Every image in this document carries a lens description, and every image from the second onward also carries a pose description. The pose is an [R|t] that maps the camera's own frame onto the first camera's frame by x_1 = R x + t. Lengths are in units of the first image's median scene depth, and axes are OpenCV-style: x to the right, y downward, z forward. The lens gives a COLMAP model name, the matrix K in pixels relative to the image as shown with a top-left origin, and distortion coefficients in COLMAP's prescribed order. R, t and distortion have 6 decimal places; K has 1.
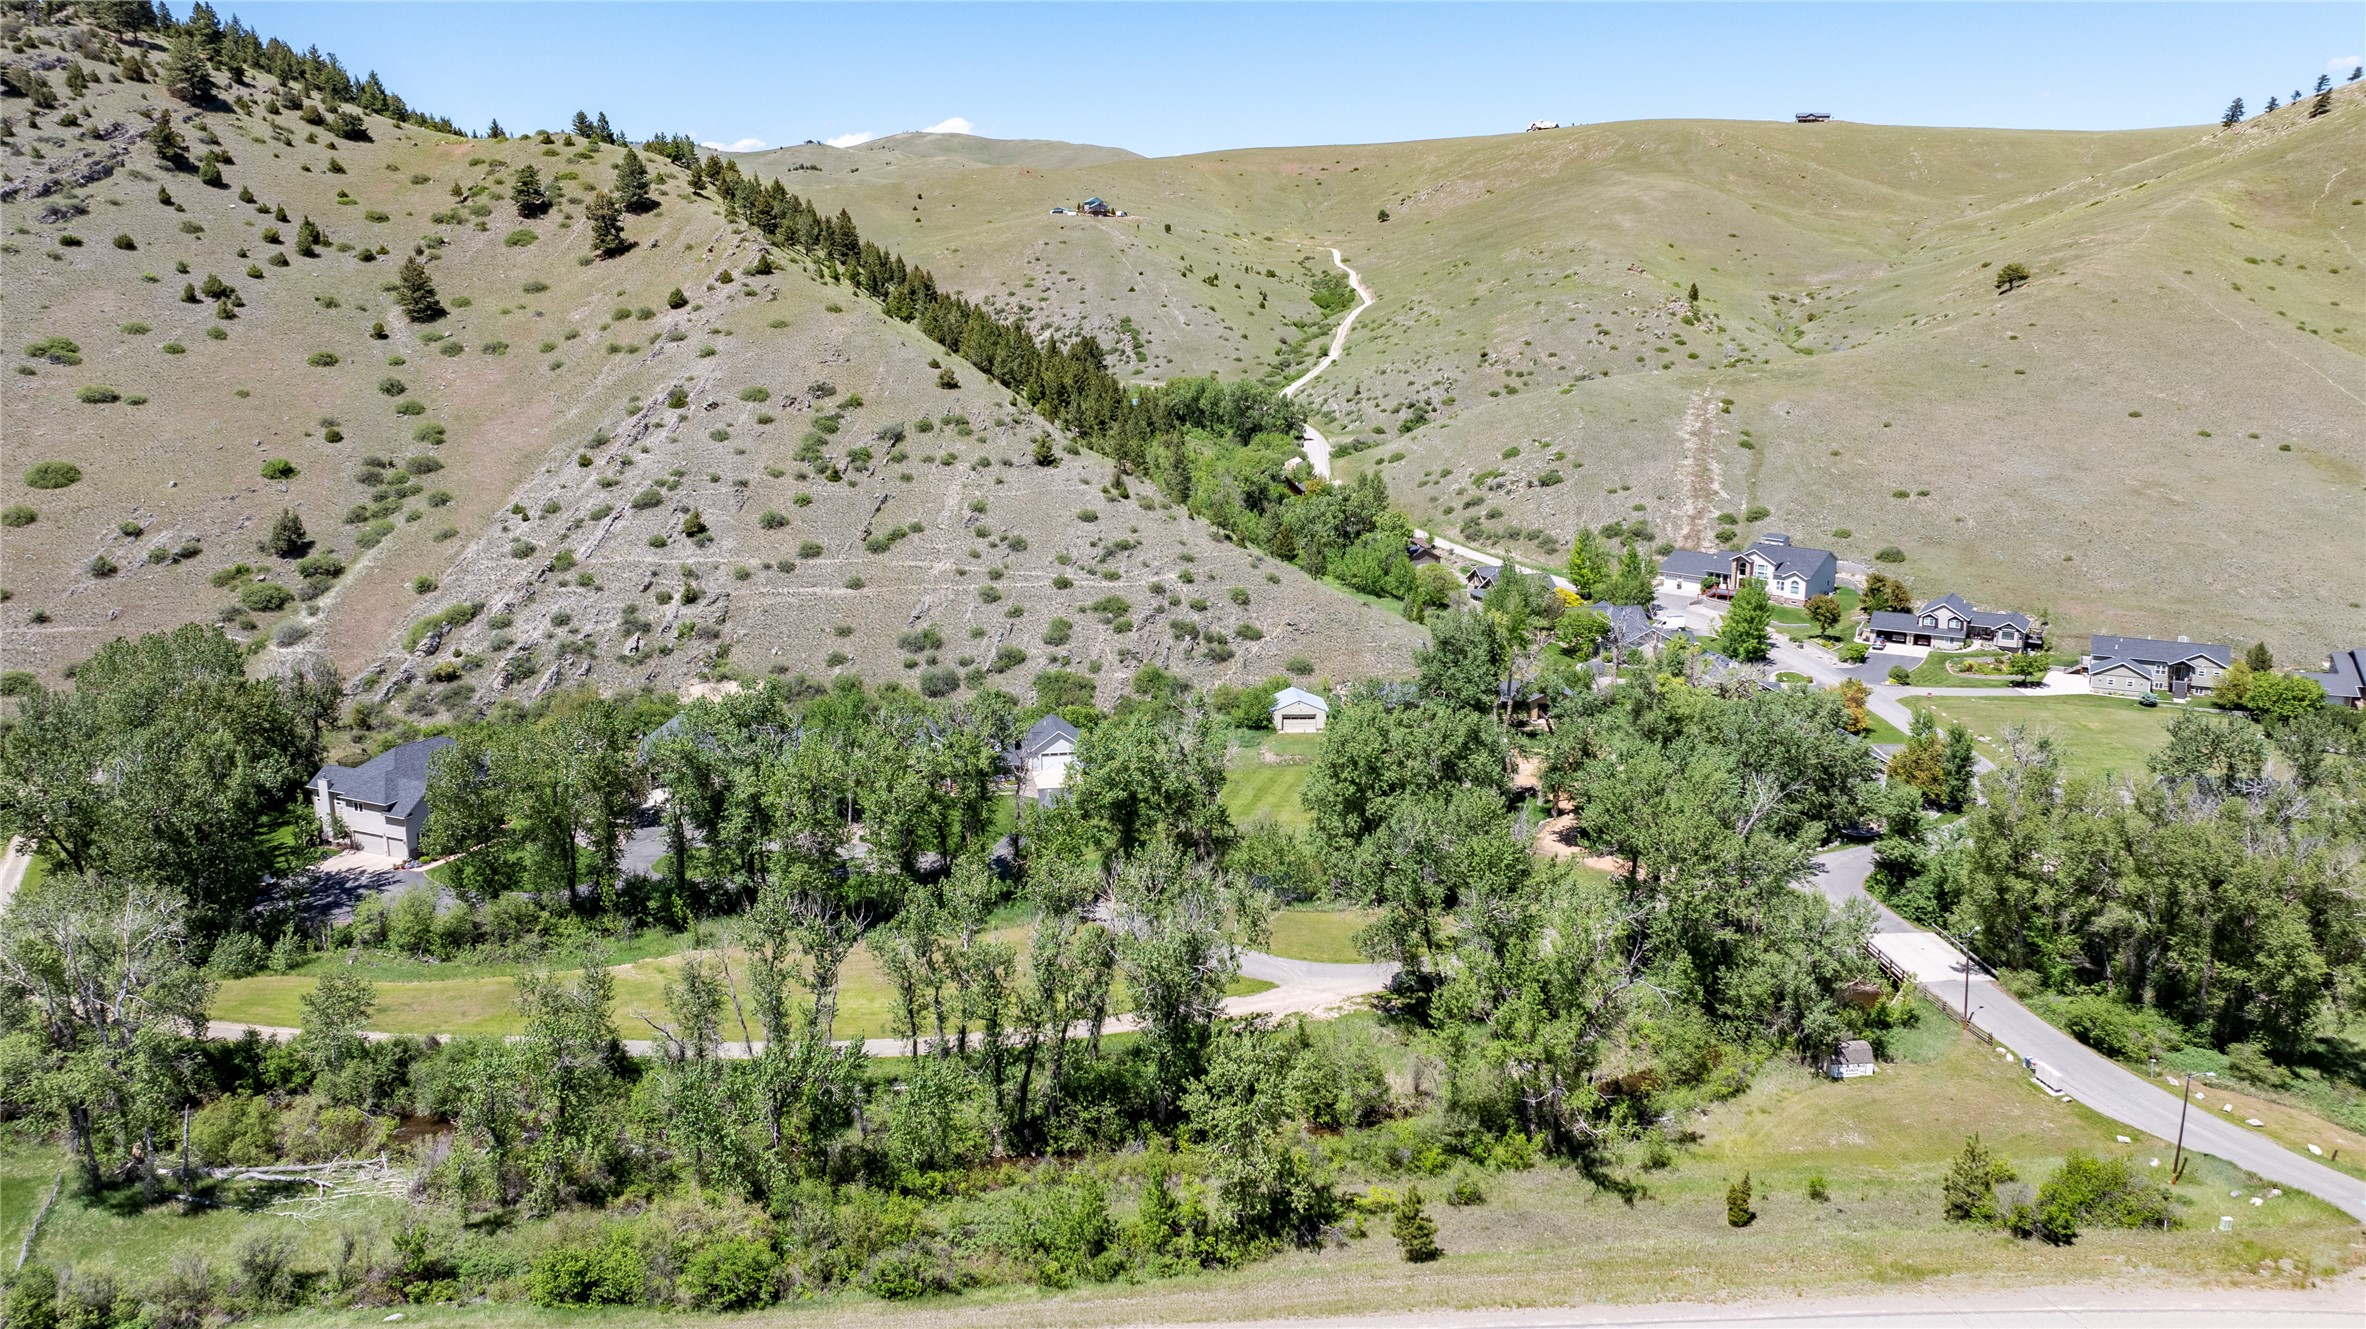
lens RADIAL K [[1663.2, 0, 1192.4], [0, 1663.2, 658.8], [0, 0, 1]] dist [-0.014805, -0.007098]
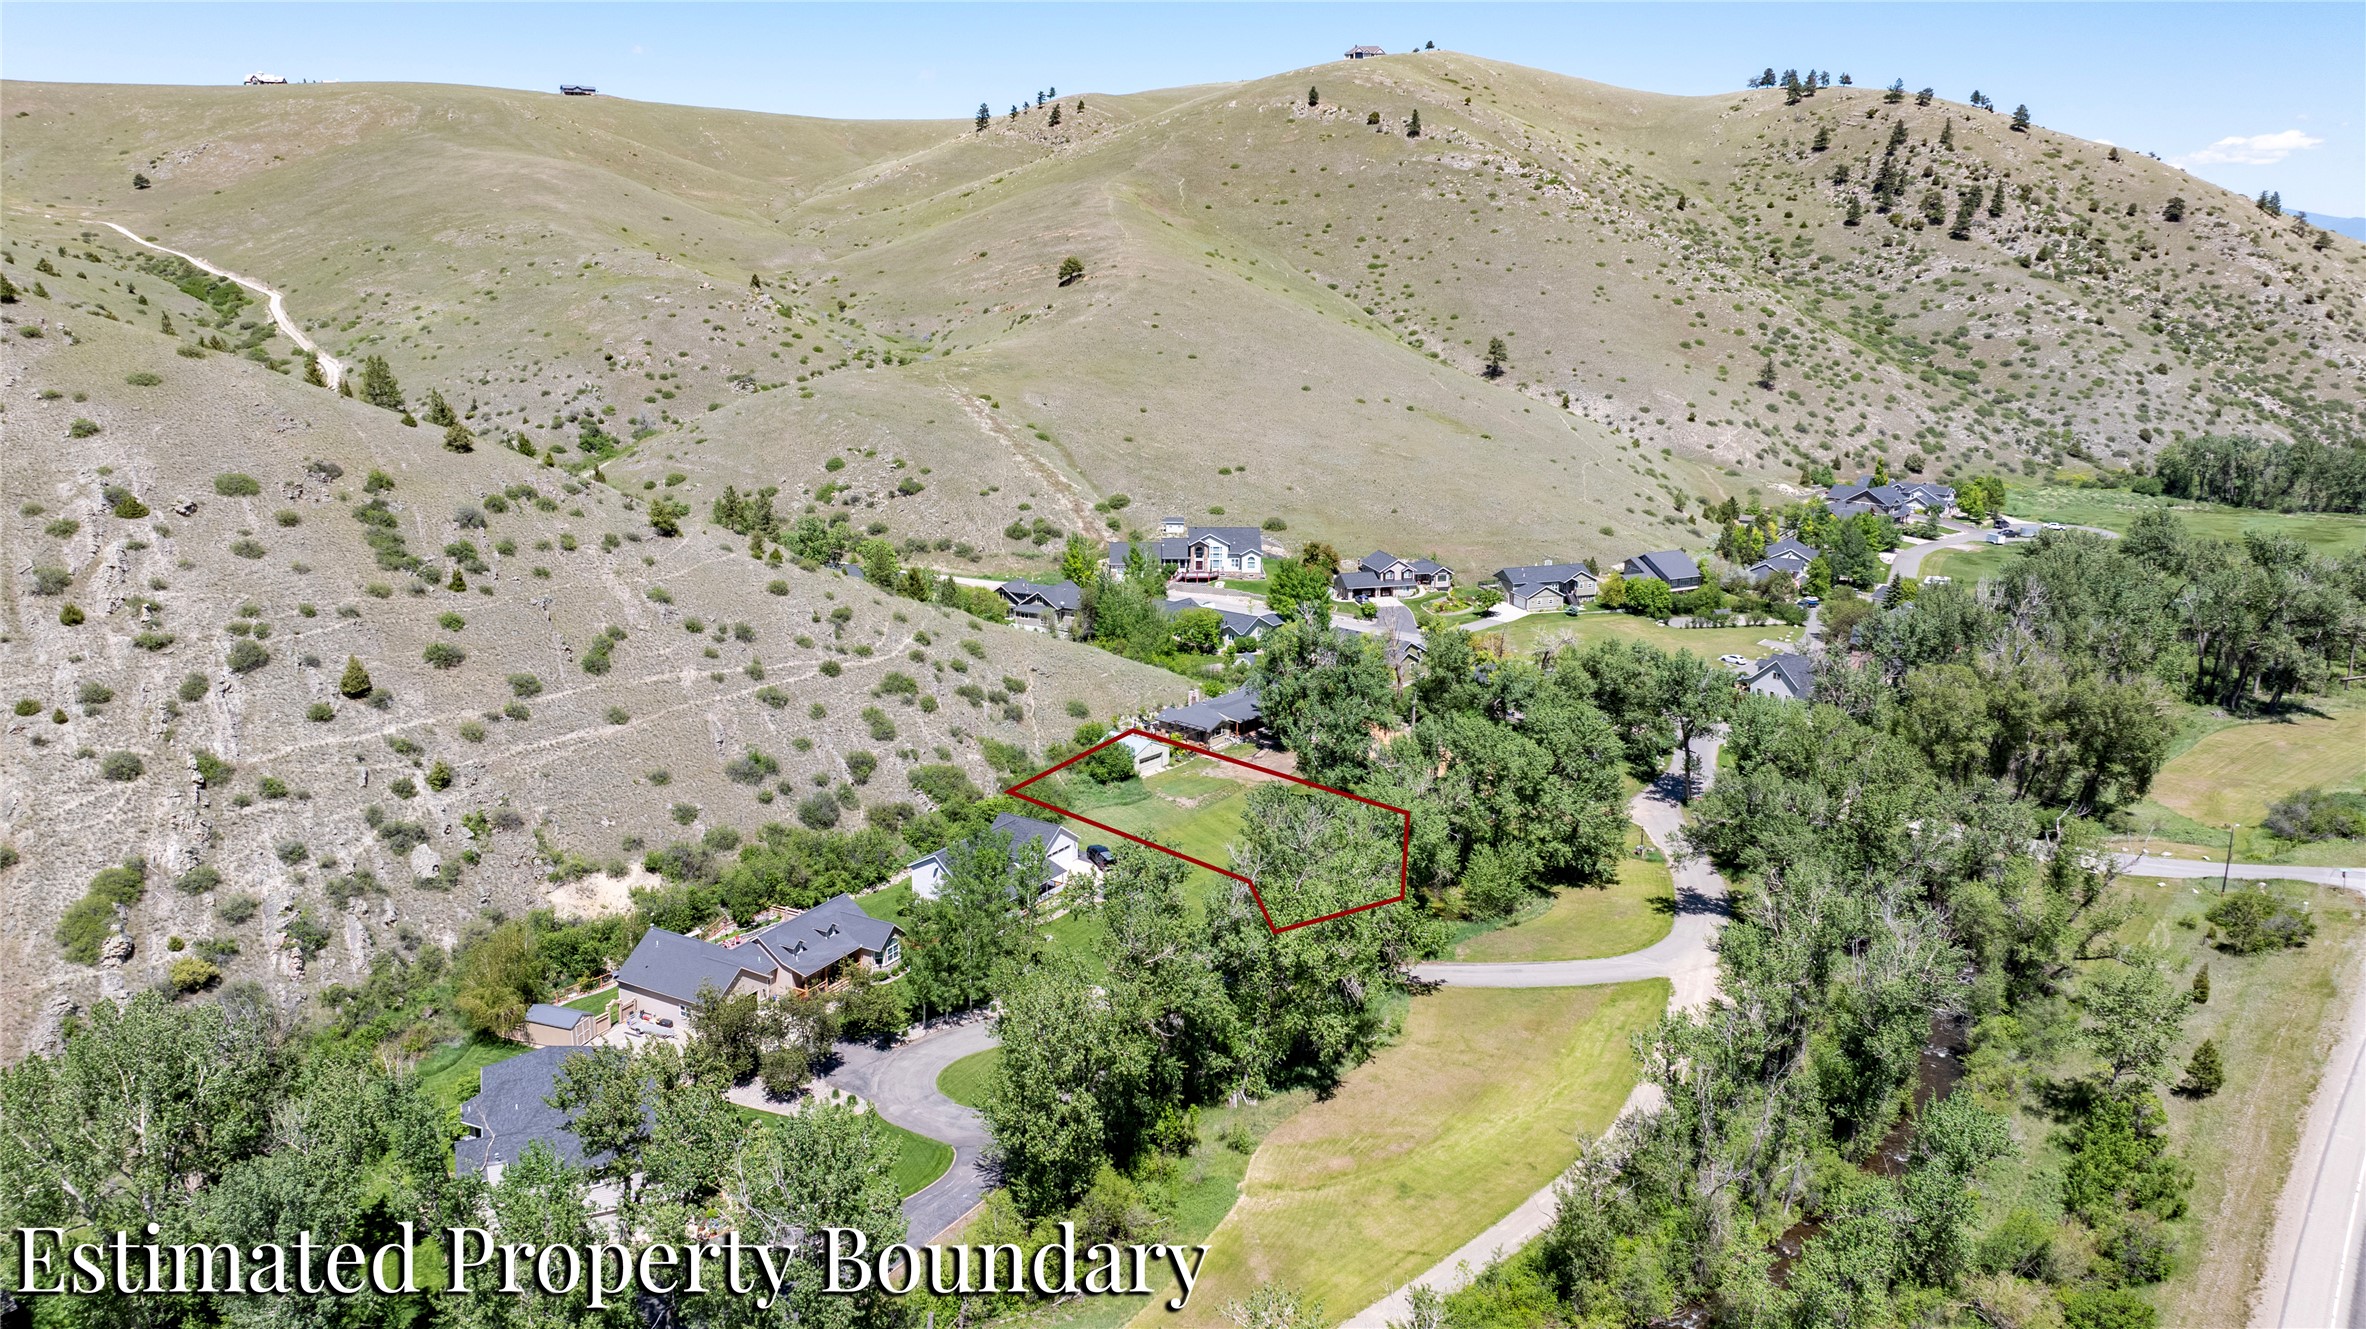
lens RADIAL K [[1663.2, 0, 1192.4], [0, 1663.2, 658.8], [0, 0, 1]] dist [-0.014805, -0.007098]
pose [[0.690258, -0.171447, 0.702958, -0.551188], [0.155273, 0.983987, 0.087520, -0.096714], [-0.706706, 0.048739, 0.705826, 0.256313]]
